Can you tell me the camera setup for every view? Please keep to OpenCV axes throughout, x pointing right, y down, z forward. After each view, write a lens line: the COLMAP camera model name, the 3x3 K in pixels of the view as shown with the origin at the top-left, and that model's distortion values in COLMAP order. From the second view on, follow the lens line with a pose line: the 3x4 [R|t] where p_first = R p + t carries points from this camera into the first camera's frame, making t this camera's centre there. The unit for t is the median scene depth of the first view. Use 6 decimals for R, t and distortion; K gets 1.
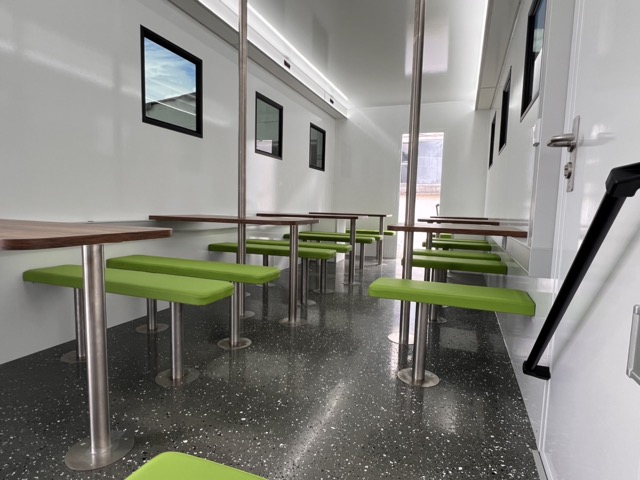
lens RADIAL K [[383.0, 0, 320.6], [0, 383.0, 242.7], [0, 0, 1]] dist [0.001240, -0.000330]
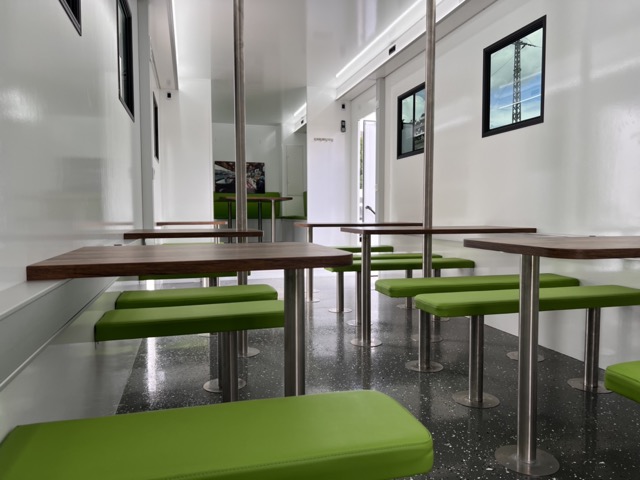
lens RADIAL K [[486.2, 0, 319.4], [0, 486.2, 240.5], [0, 0, 1]] dist [0.006662, -0.015248]
pose [[-0.803200, 0.008449, -0.595650, 0.658028], [-0.070055, 0.991622, 0.108531, -0.138849], [0.591576, 0.128900, -0.795878, 1.723839]]
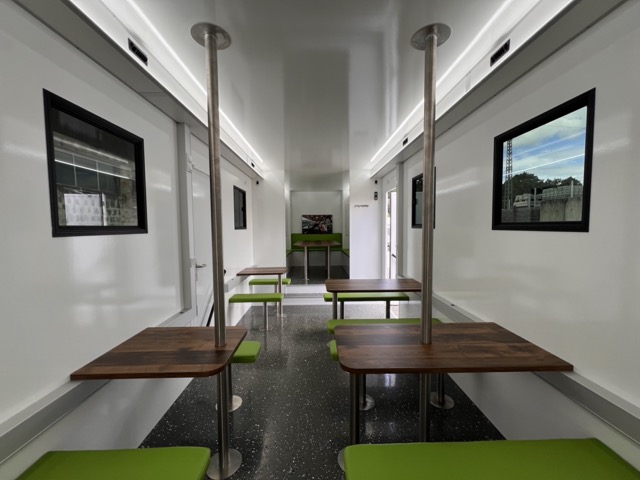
lens RADIAL K [[252.4, 0, 319.8], [0, 252.4, 241.0], [0, 0, 1]] dist [-0.007587, 0.000851]
pose [[-0.925167, 0.007352, -0.379490, 0.200980], [-0.045357, 0.990507, 0.129767, -0.329384], [0.376841, 0.137269, -0.916050, 1.352307]]
